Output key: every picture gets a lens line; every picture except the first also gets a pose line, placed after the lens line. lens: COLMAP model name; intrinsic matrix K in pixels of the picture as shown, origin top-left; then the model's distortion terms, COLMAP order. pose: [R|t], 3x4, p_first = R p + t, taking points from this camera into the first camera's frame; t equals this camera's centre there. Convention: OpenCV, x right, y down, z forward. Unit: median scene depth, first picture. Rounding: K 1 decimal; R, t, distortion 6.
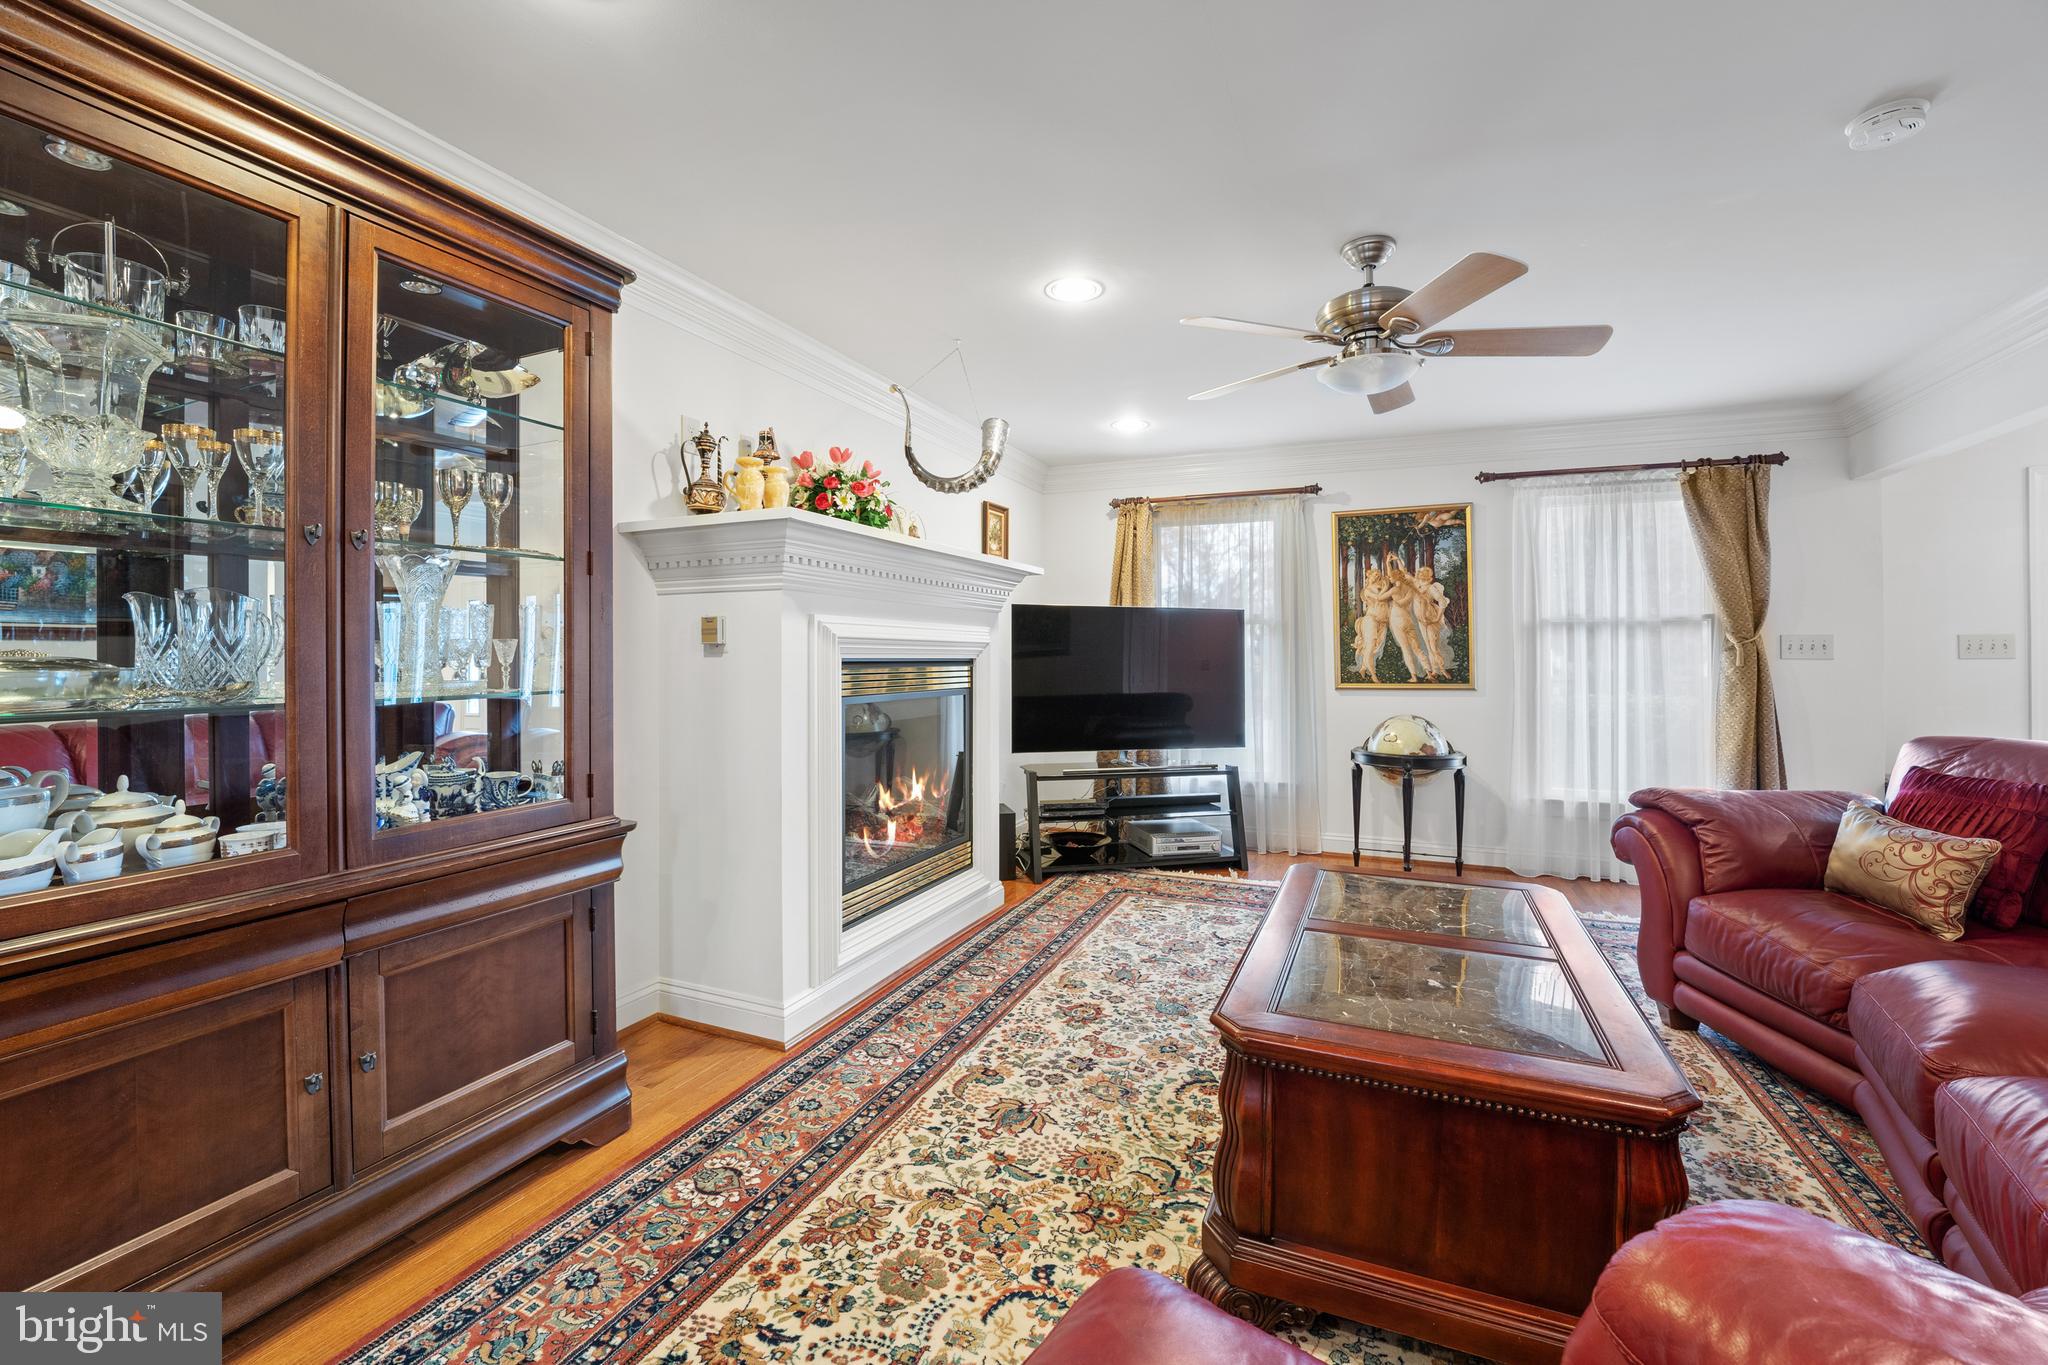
lens RADIAL K [[848.2, 0, 1033.4], [0, 848.2, 647.1], [0, 0, 1]] dist [-0.022162, 0.000147]
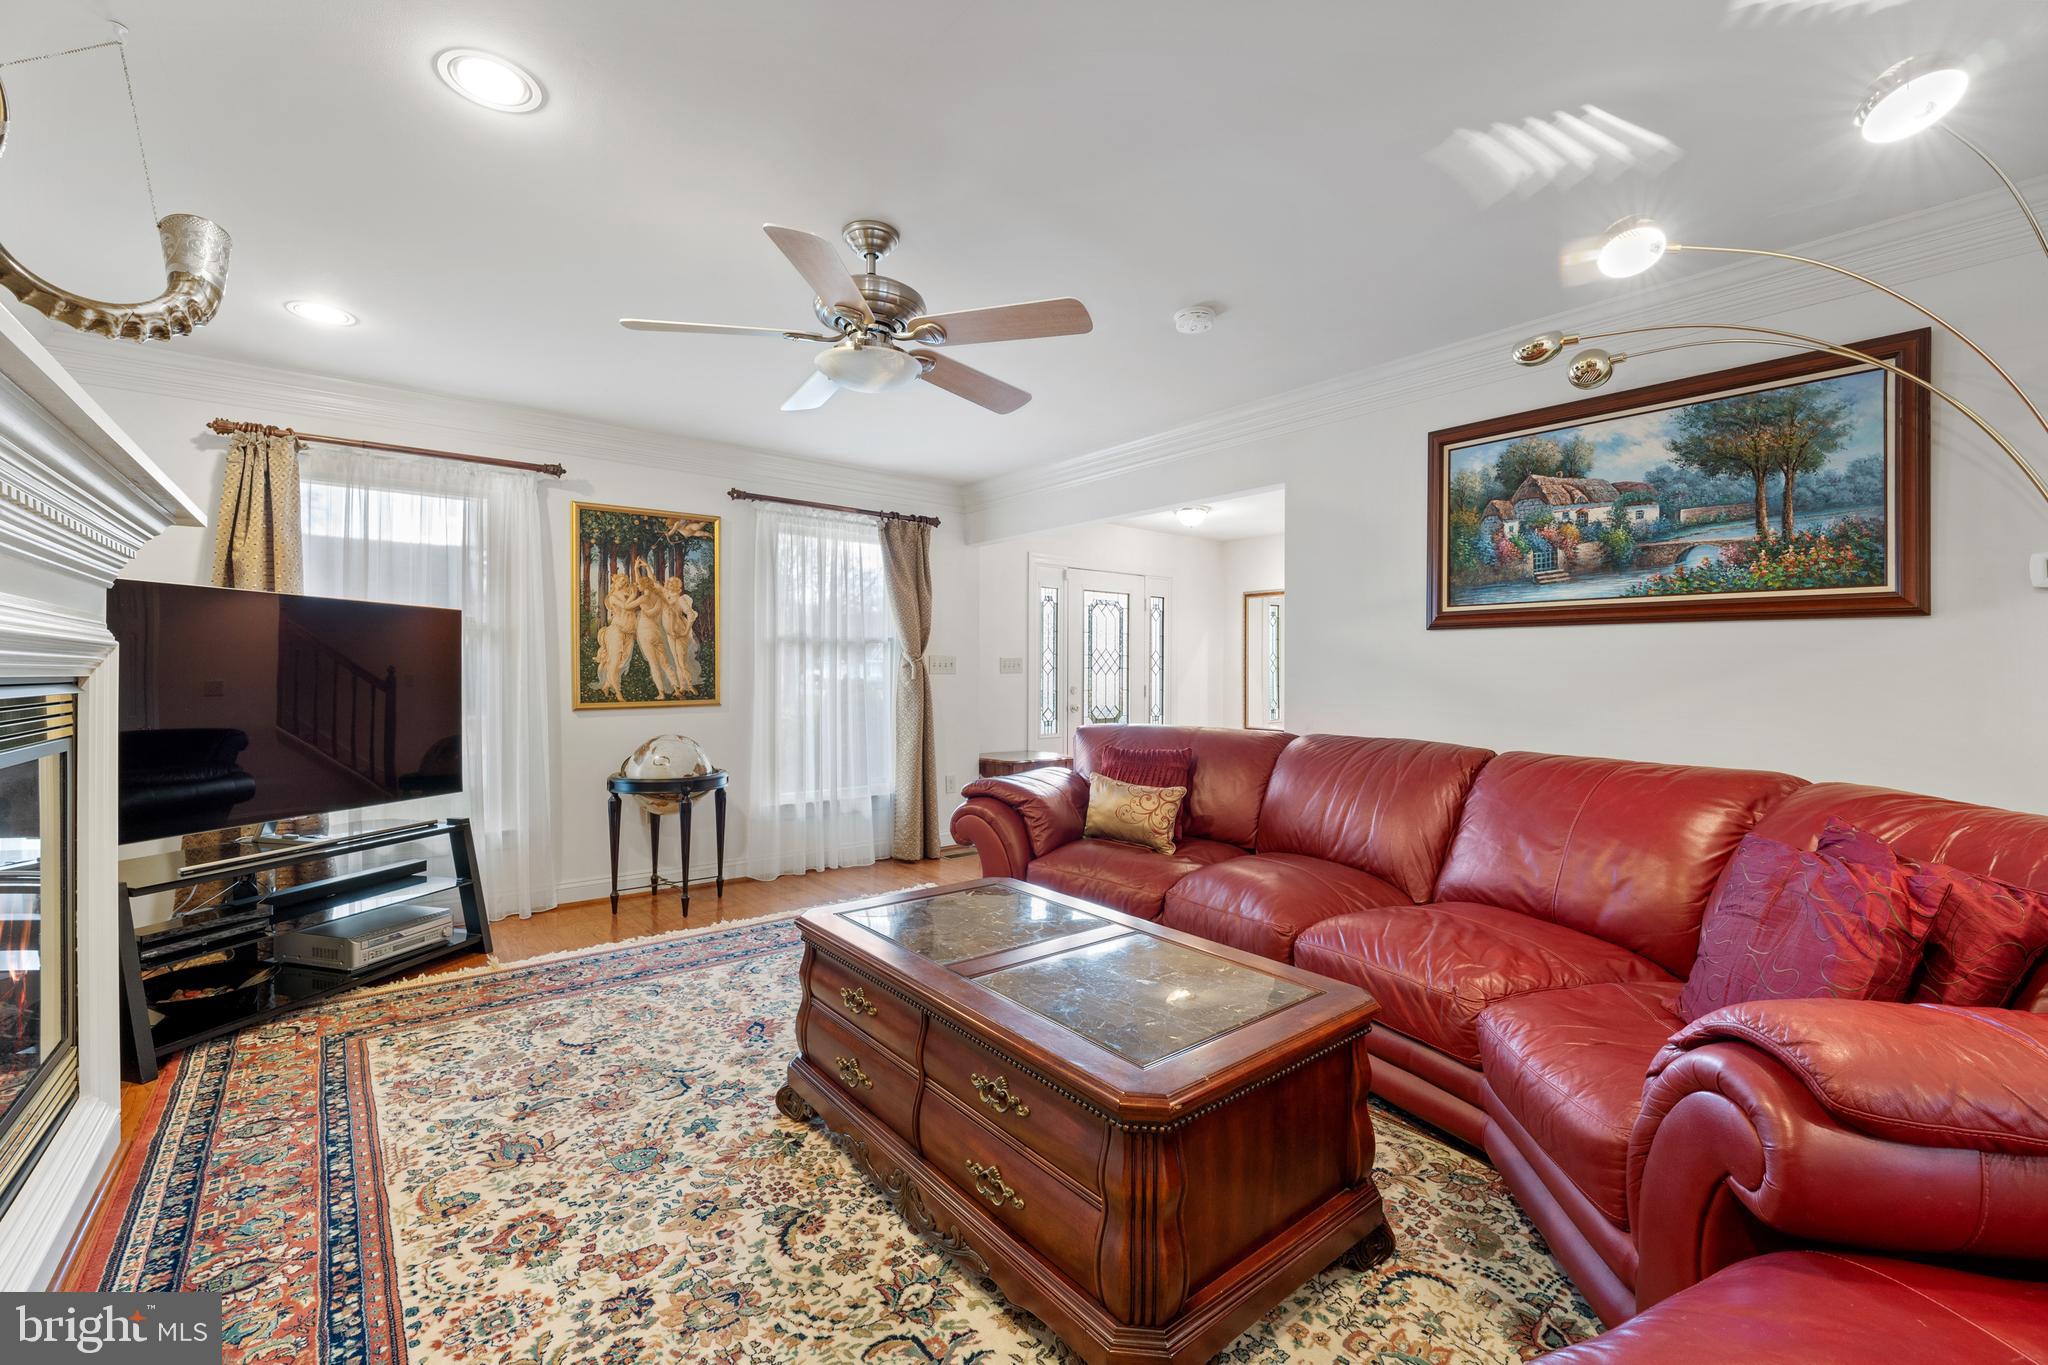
lens RADIAL K [[837.1, 0, 1020.2], [0, 837.1, 673.2], [0, 0, 1]] dist [-0.028743, 0.004047]
pose [[0.466263, -0.002546, 0.884642, -0.222843], [-0.010268, 0.999913, 0.008289, 0.001065], [-0.884586, -0.012948, 0.466197, 0.278418]]
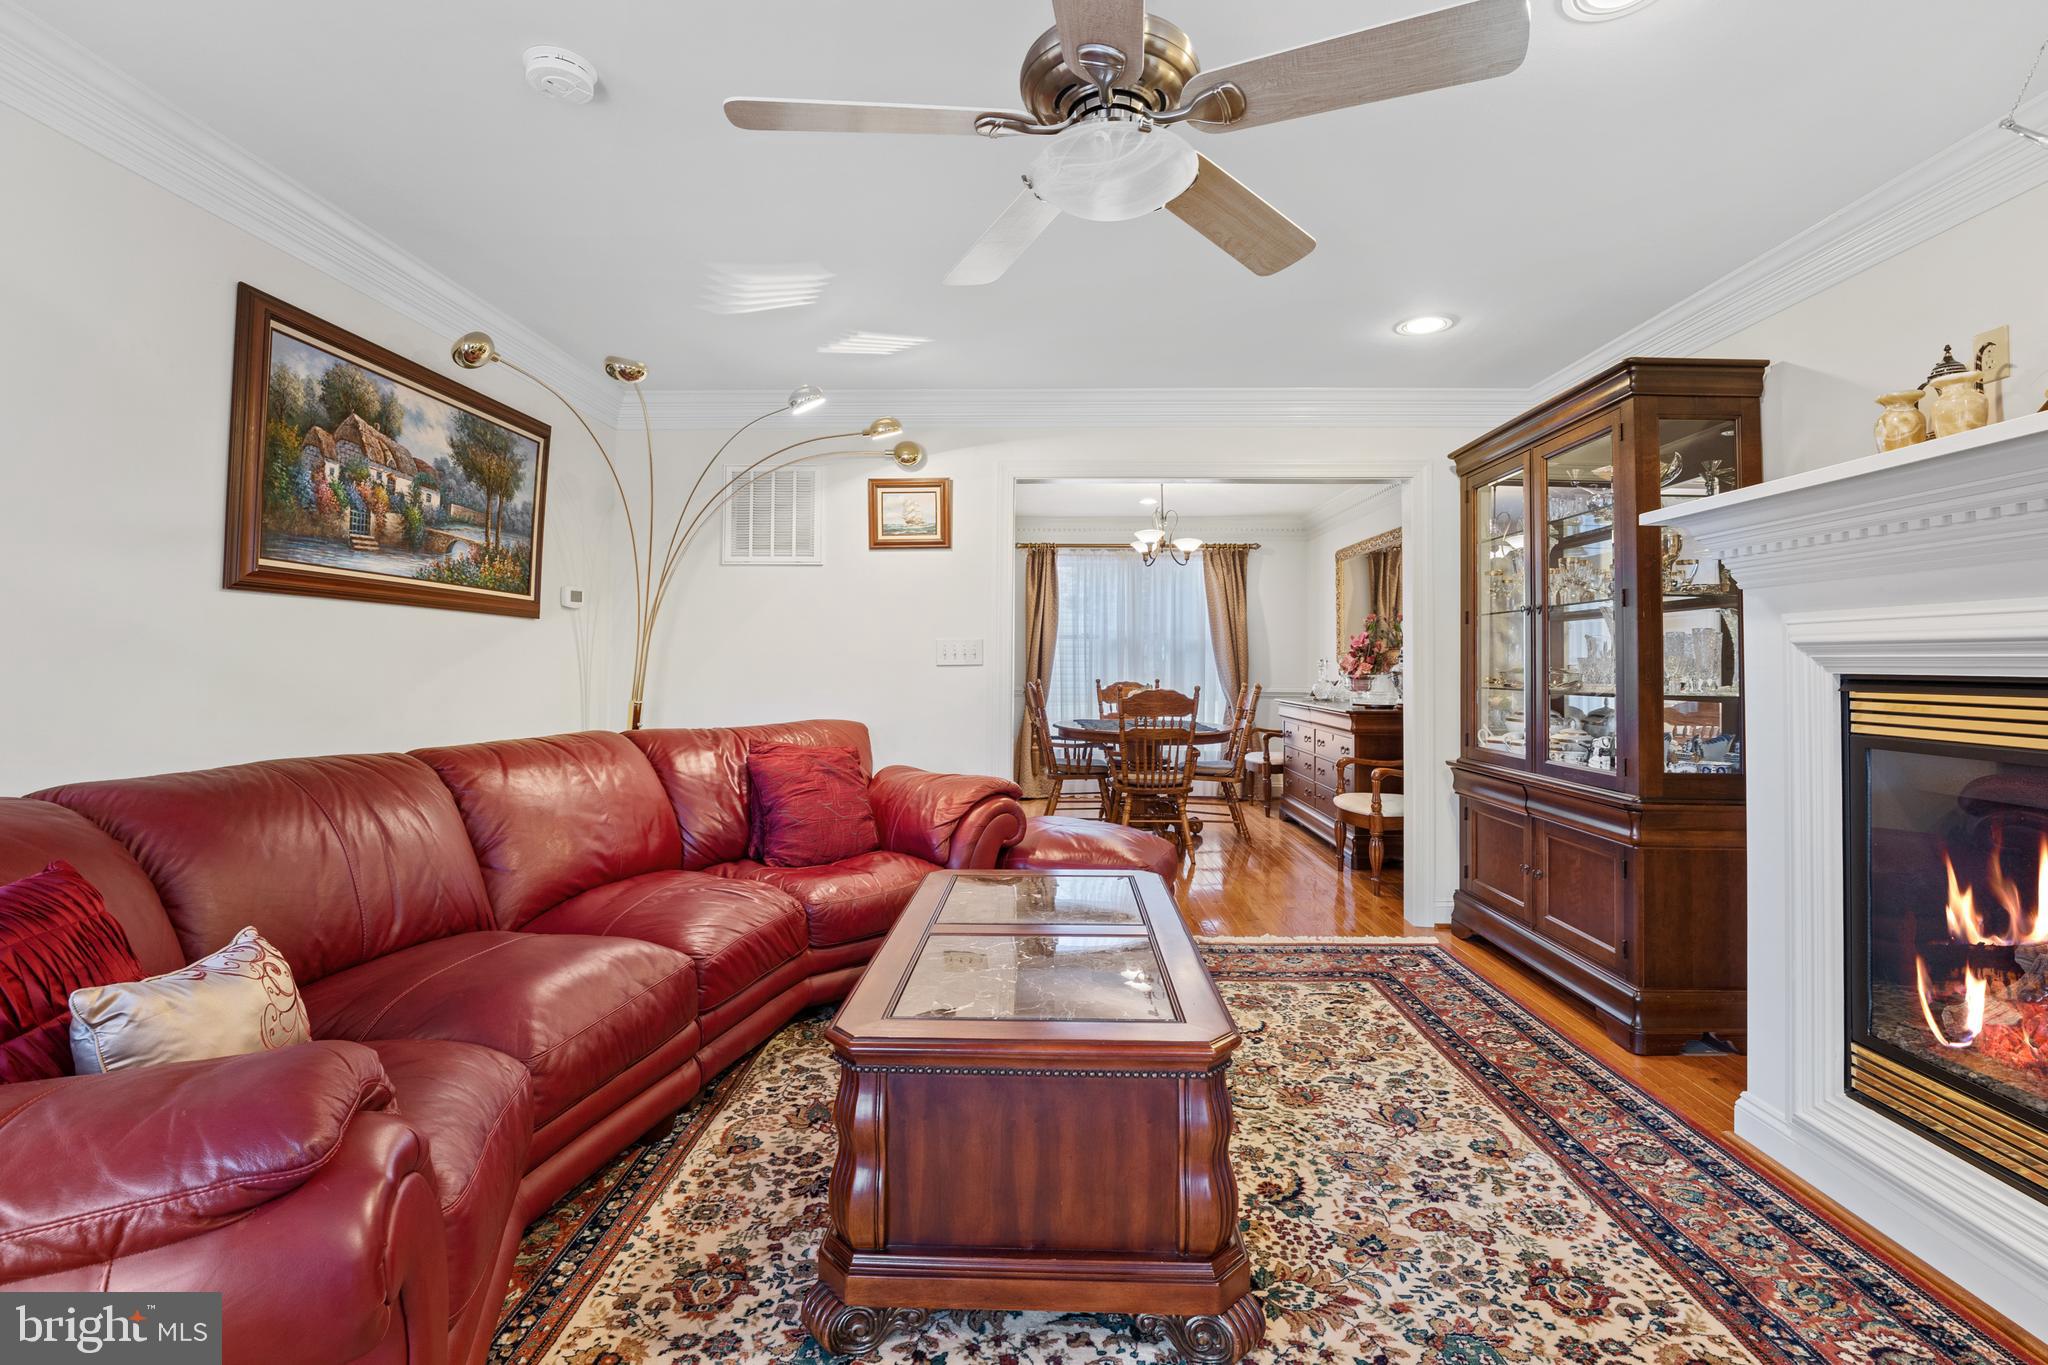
lens RADIAL K [[896.6, 0, 1027.0], [0, 896.6, 633.4], [0, 0, 1]] dist [-0.022972, 0.000370]
pose [[-0.930842, -0.020758, -0.364831, 0.446144], [-0.005650, 0.999084, -0.042428, 0.009990], [0.365378, -0.037432, -0.930106, 1.022112]]
